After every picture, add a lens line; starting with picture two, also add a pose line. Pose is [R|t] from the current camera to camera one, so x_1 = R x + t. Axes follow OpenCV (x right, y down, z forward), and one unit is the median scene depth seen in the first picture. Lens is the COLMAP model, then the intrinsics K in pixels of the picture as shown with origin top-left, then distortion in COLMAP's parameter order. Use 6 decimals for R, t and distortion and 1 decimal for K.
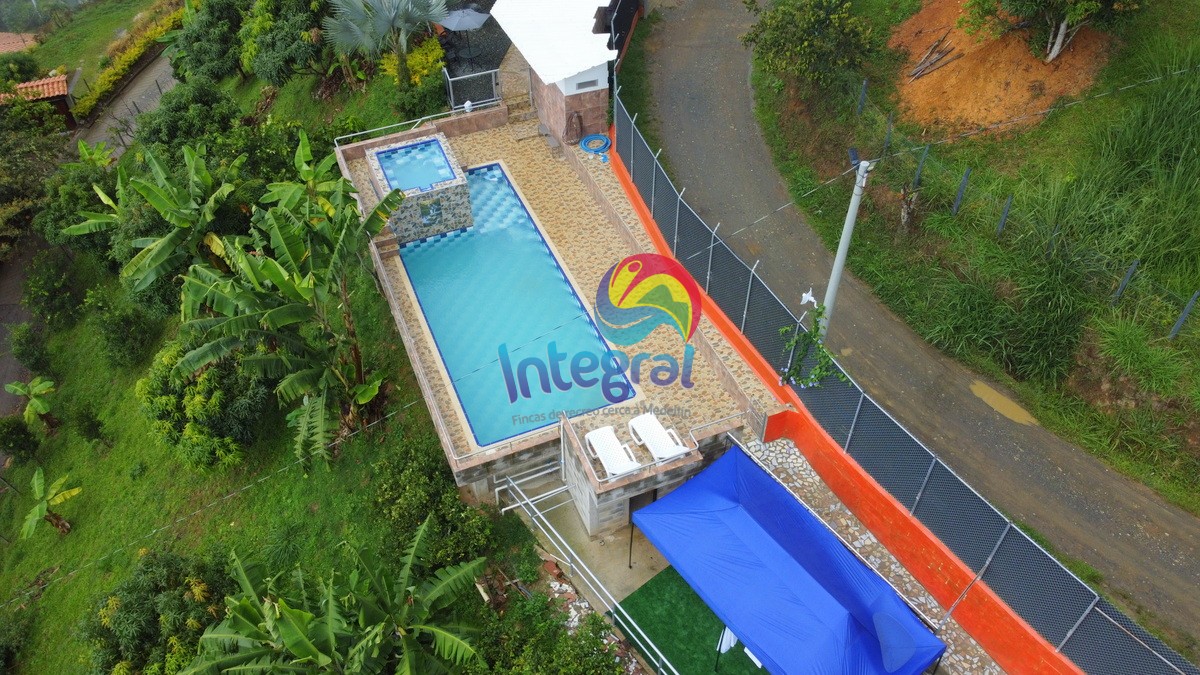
lens RADIAL K [[908.7, 0, 600.3], [0, 908.7, 338.9], [0, 0, 1]] dist [-0.001325, 0.001681]
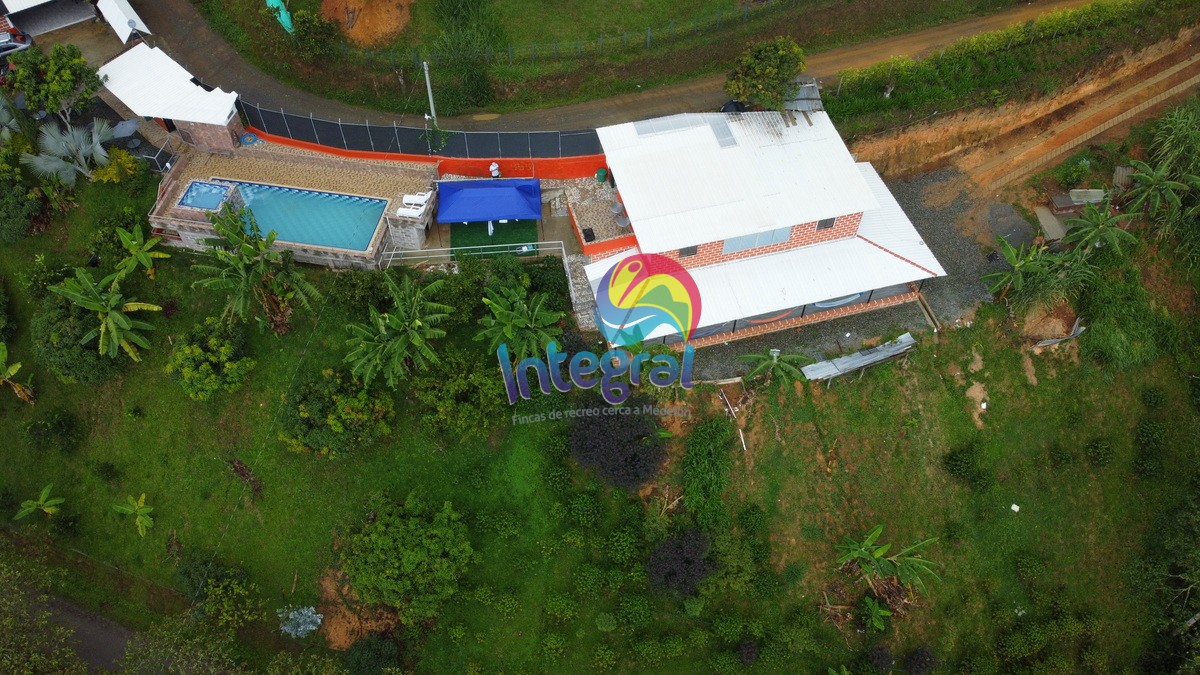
lens RADIAL K [[908.7, 0, 599.7], [0, 908.7, 336.3], [0, 0, 1]] dist [-0.001325, 0.001681]
pose [[0.535888, -0.666036, 0.518864, -1.200006], [0.595728, 0.733773, 0.326628, -0.129614], [-0.598274, 0.134066, 0.789996, -1.223094]]
